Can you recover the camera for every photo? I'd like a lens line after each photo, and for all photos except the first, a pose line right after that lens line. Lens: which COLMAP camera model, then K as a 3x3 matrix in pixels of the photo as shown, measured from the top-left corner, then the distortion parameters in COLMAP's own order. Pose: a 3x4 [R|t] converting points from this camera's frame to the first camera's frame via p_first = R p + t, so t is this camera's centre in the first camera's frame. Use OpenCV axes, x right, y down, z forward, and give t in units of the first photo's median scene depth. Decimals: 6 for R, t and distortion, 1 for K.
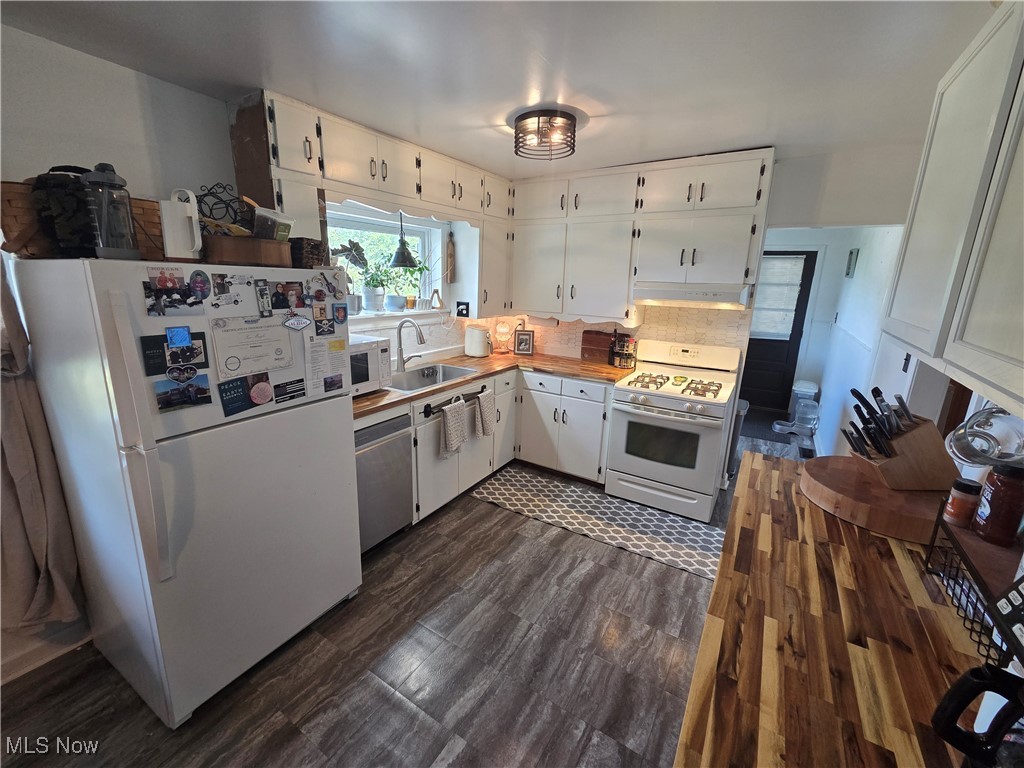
lens RADIAL K [[416.3, 0, 509.4], [0, 416.3, 379.9], [0, 0, 1]] dist [0.002742, -0.001711]
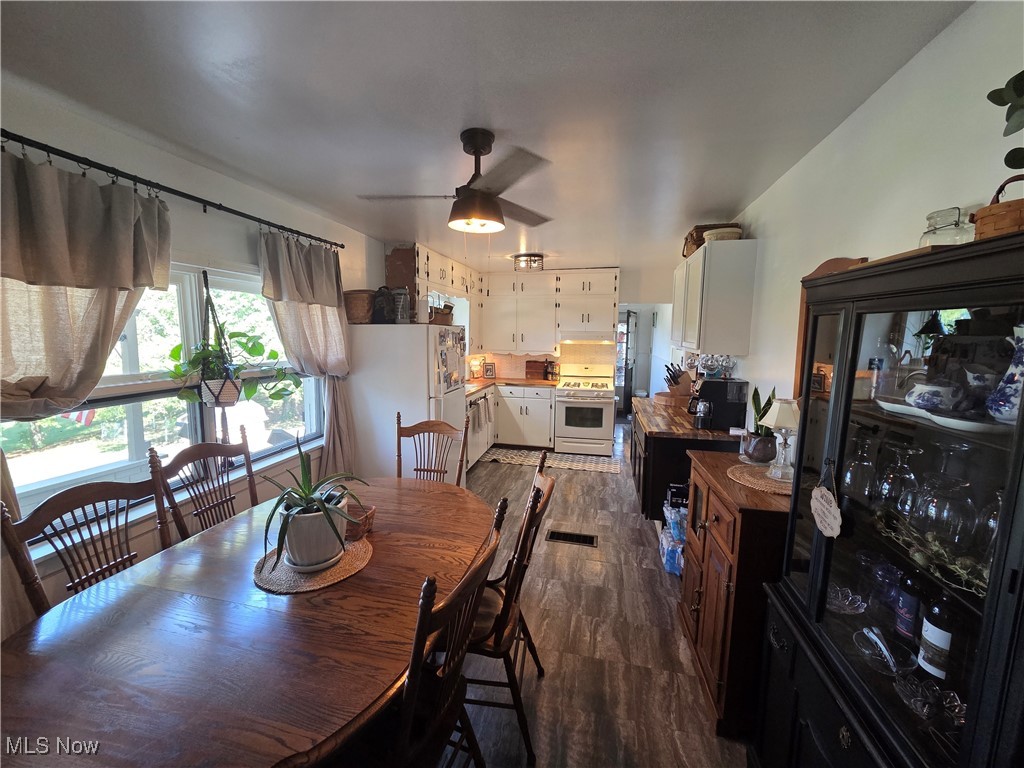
lens RADIAL K [[416.3, 0, 506.3], [0, 416.3, 383.3], [0, 0, 1]] dist [0.002742, -0.001711]
pose [[0.942108, -0.057545, 0.330334, -0.602736], [0.094927, 0.990633, -0.098159, 0.166549], [-0.321591, 0.123834, 0.938746, -0.686635]]
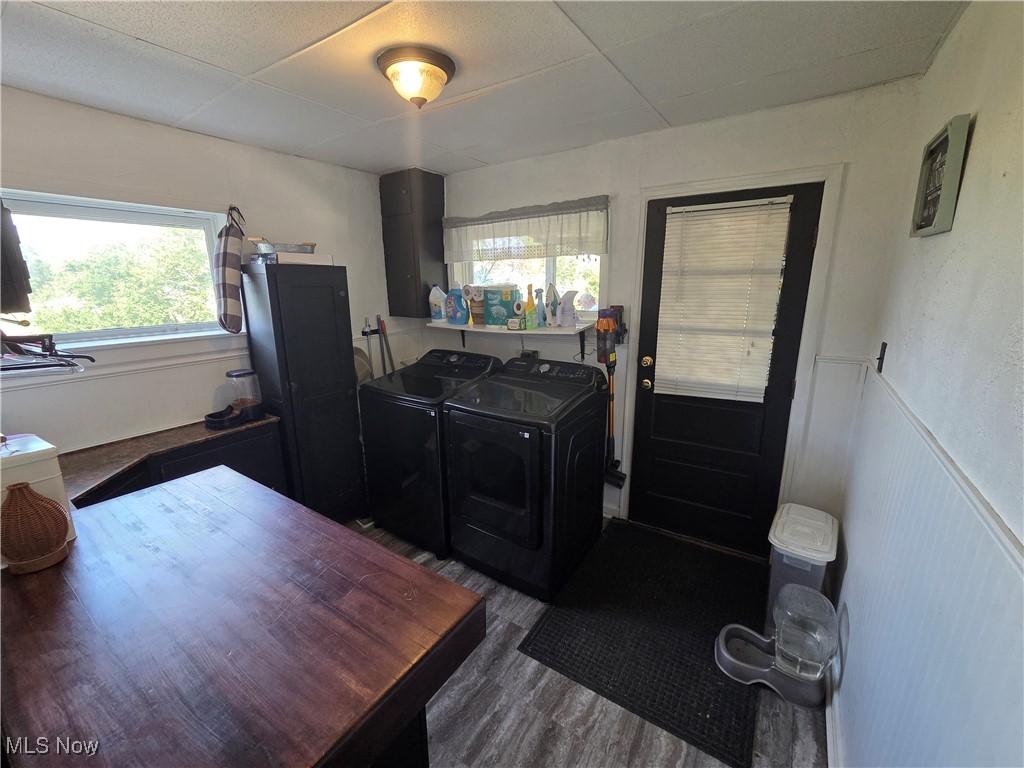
lens RADIAL K [[416.3, 0, 503.7], [0, 416.3, 377.8], [0, 0, 1]] dist [0.002742, -0.001711]
pose [[0.997890, -0.032716, -0.056083, 0.441524], [0.032624, 0.999464, -0.002556, -0.130876], [0.056136, 0.000720, 0.998423, 0.573968]]
